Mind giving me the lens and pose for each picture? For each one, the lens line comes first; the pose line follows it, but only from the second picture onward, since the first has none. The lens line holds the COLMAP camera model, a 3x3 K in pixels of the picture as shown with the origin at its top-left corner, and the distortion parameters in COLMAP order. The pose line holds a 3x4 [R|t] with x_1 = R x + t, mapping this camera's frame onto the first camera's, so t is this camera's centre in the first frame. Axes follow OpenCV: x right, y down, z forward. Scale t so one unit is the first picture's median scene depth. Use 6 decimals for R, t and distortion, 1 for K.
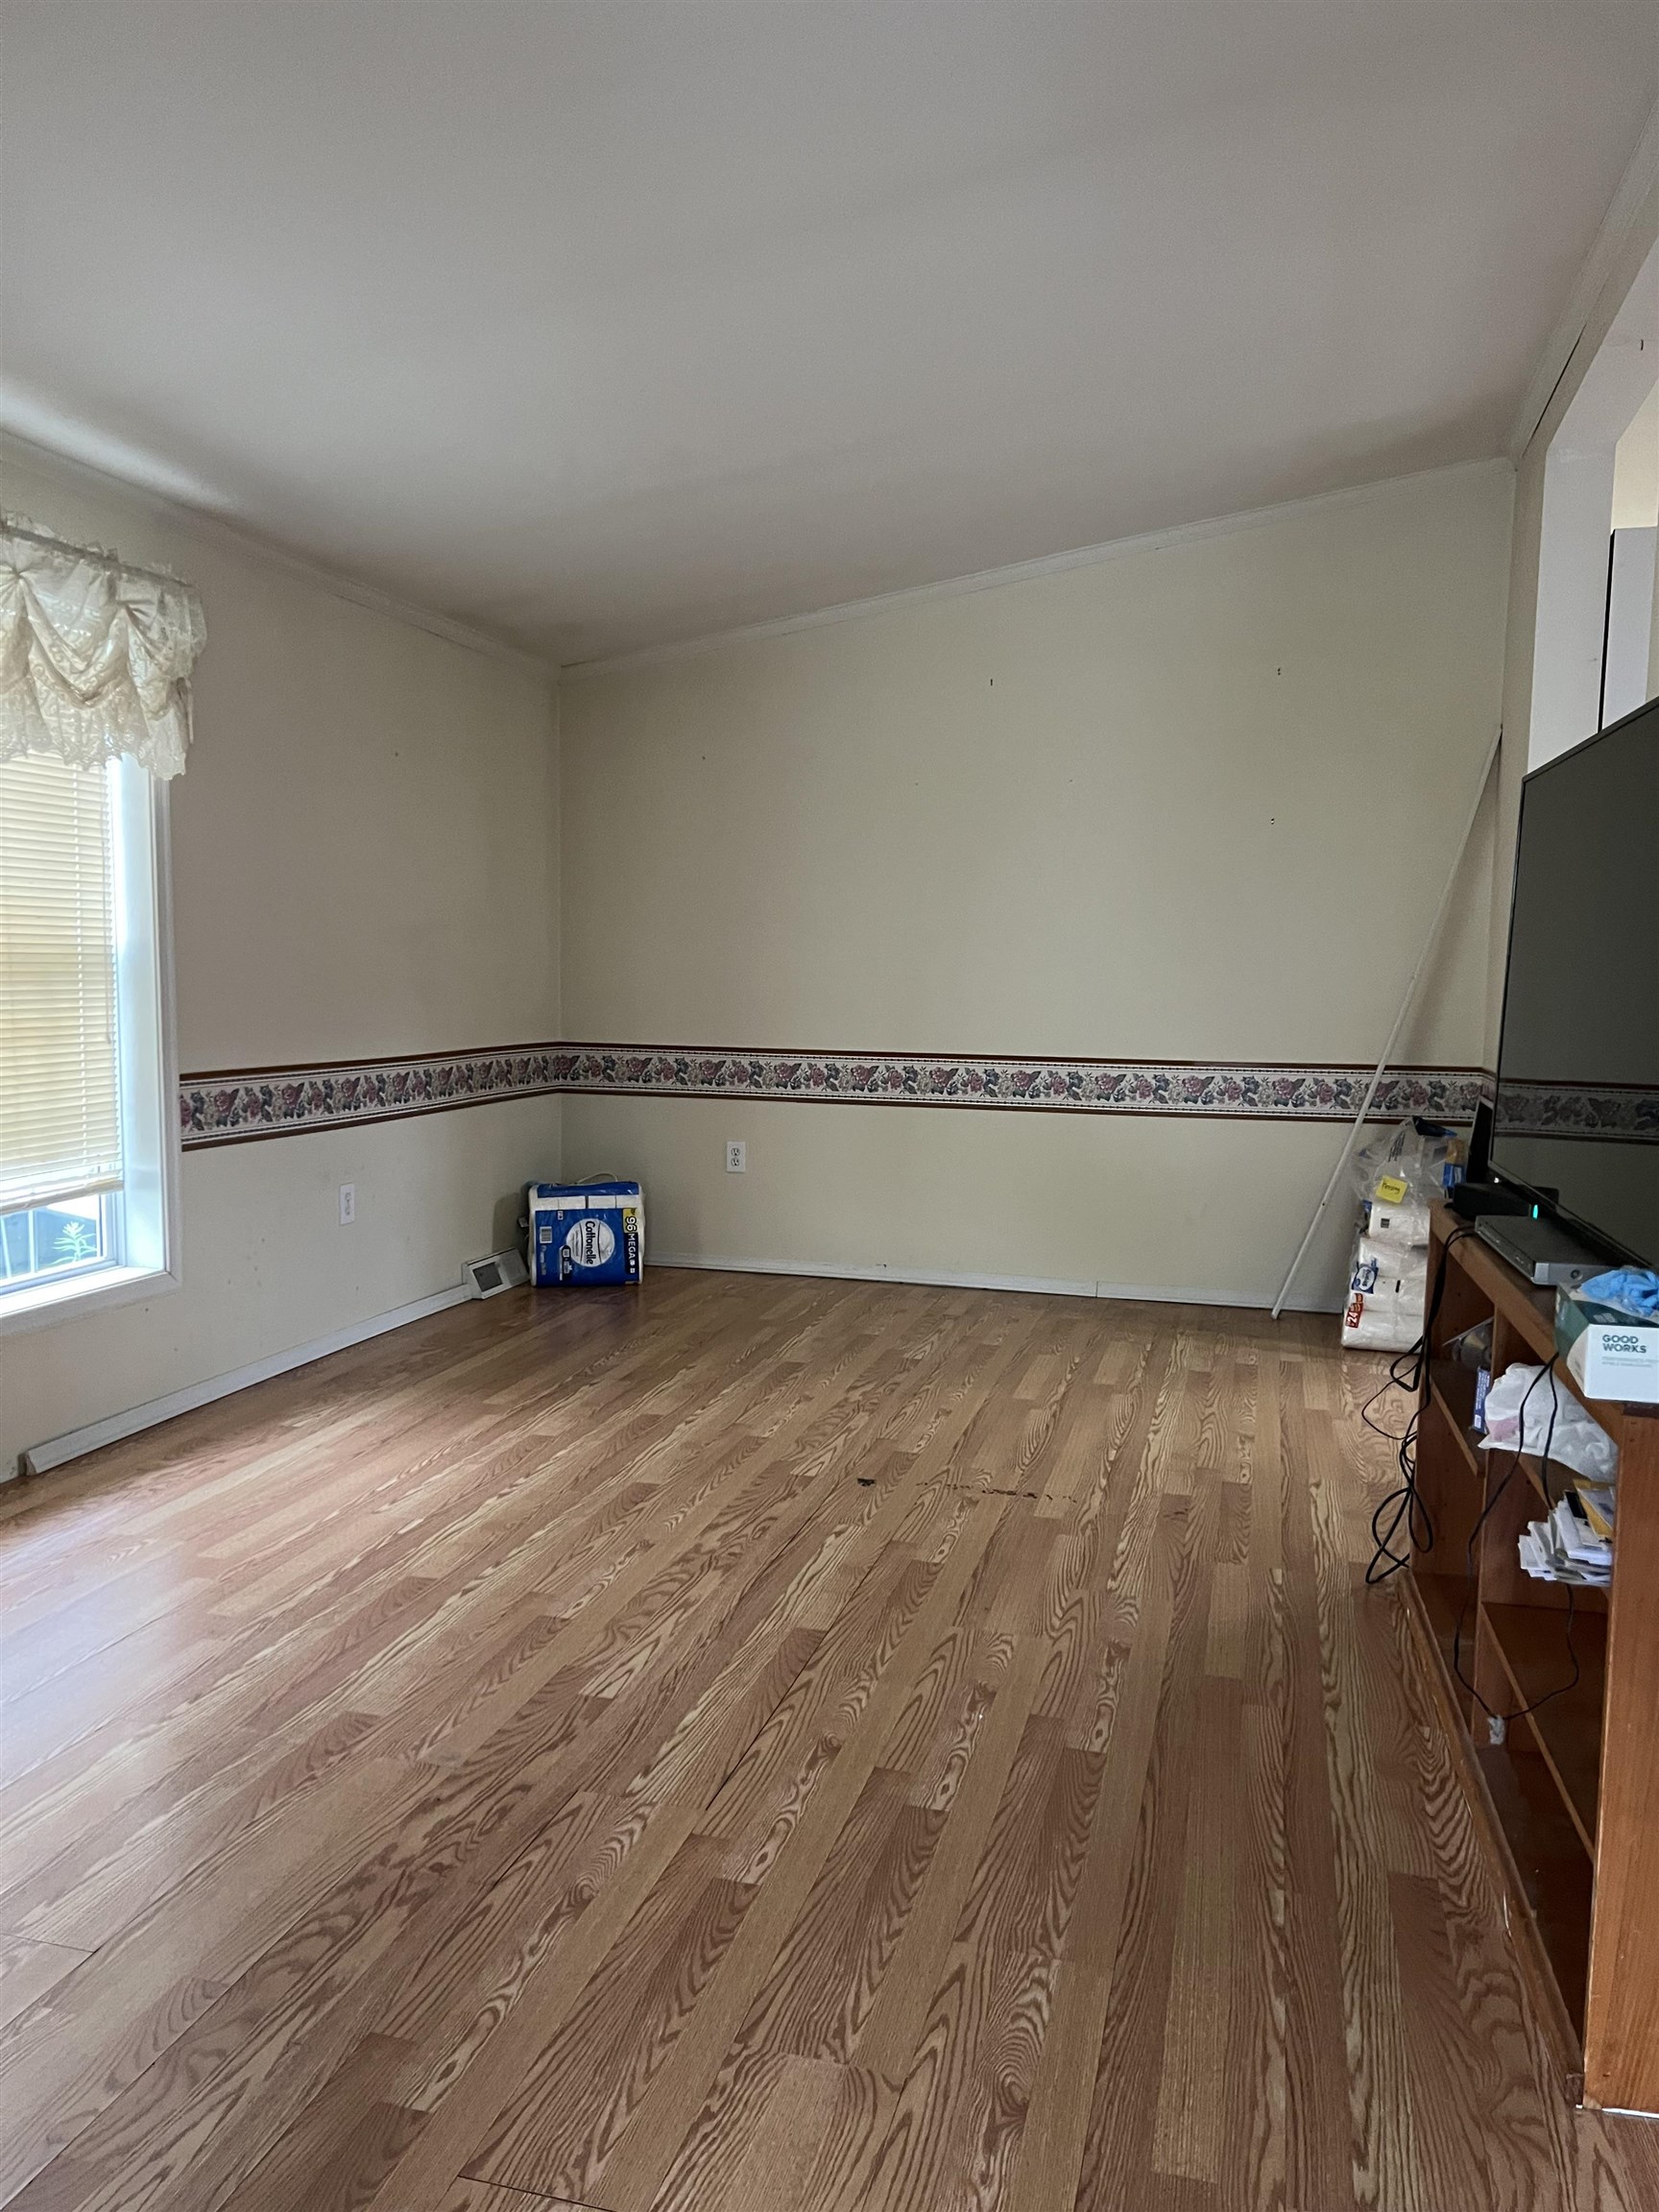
lens RADIAL K [[1697.4, 0, 824.4], [0, 1697.4, 1103.5], [0, 0, 1]] dist [0.010311, 0.008398]
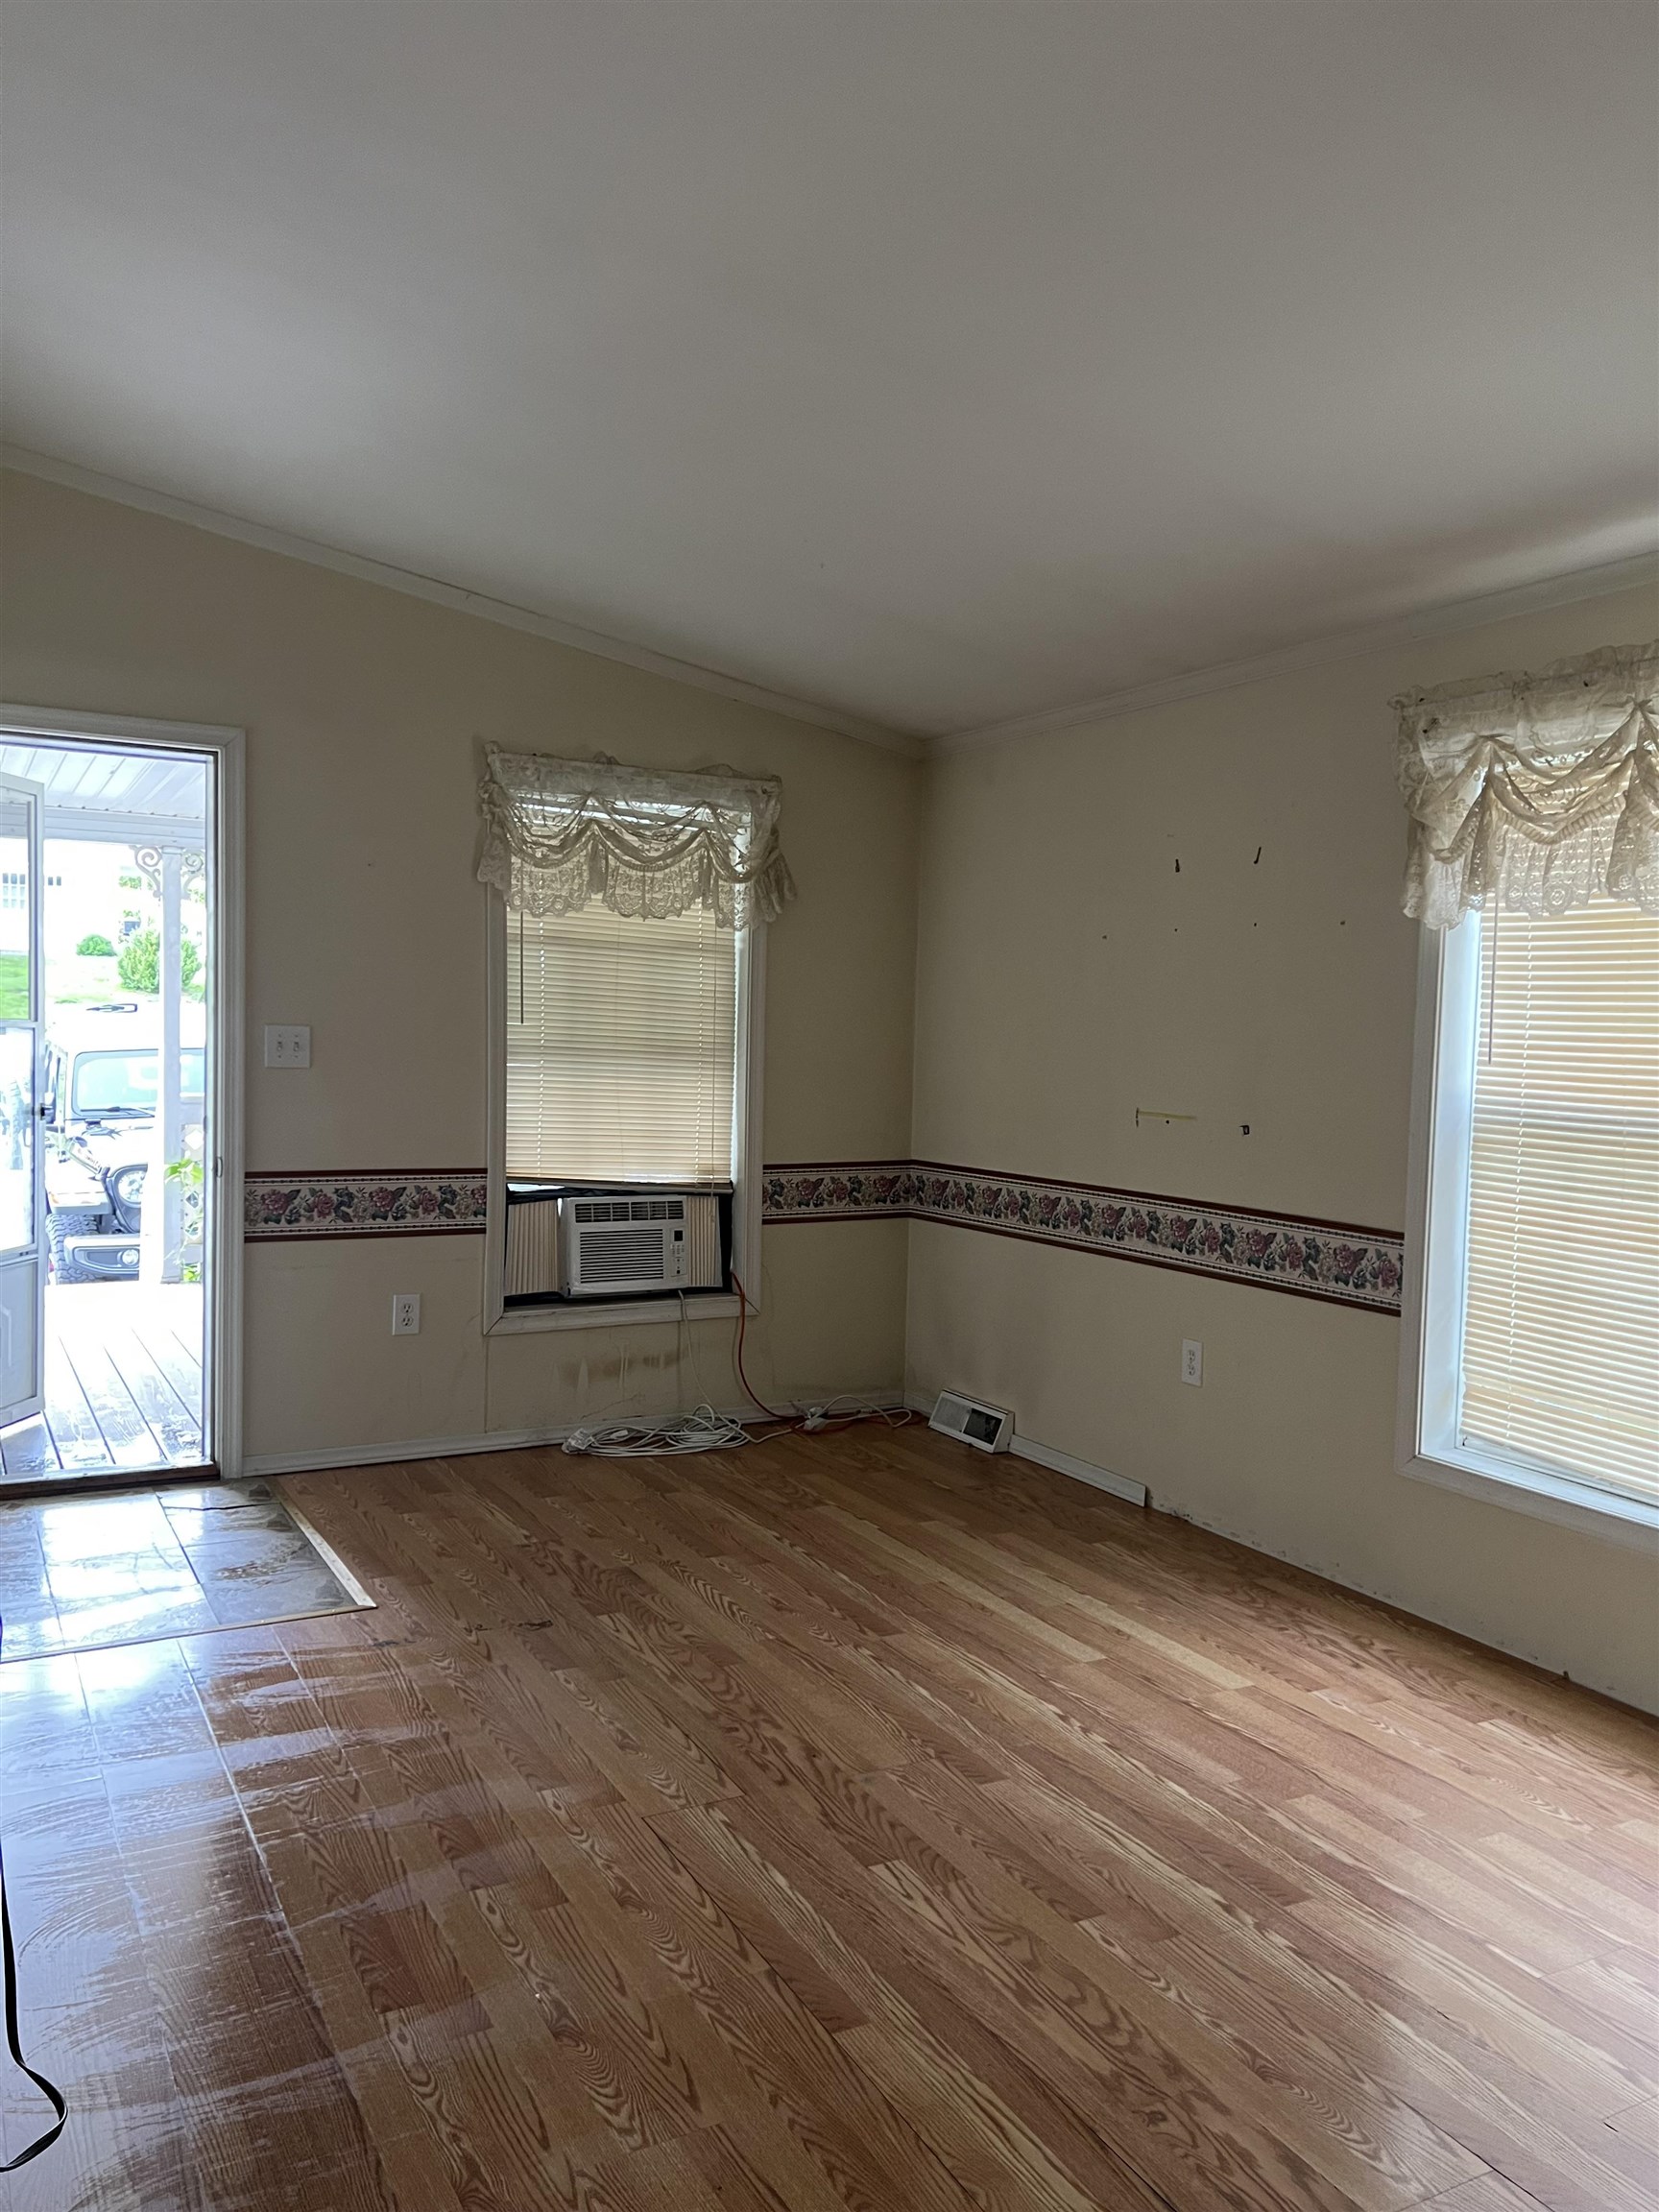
lens RADIAL K [[1697.4, 0, 827.0], [0, 1697.4, 1106.3], [0, 0, 1]] dist [0.010311, 0.008398]
pose [[-0.729840, 0.001785, -0.683616, 0.520572], [-0.091950, 0.990653, 0.100755, -0.169021], [0.677406, 0.136393, -0.722854, 1.506474]]
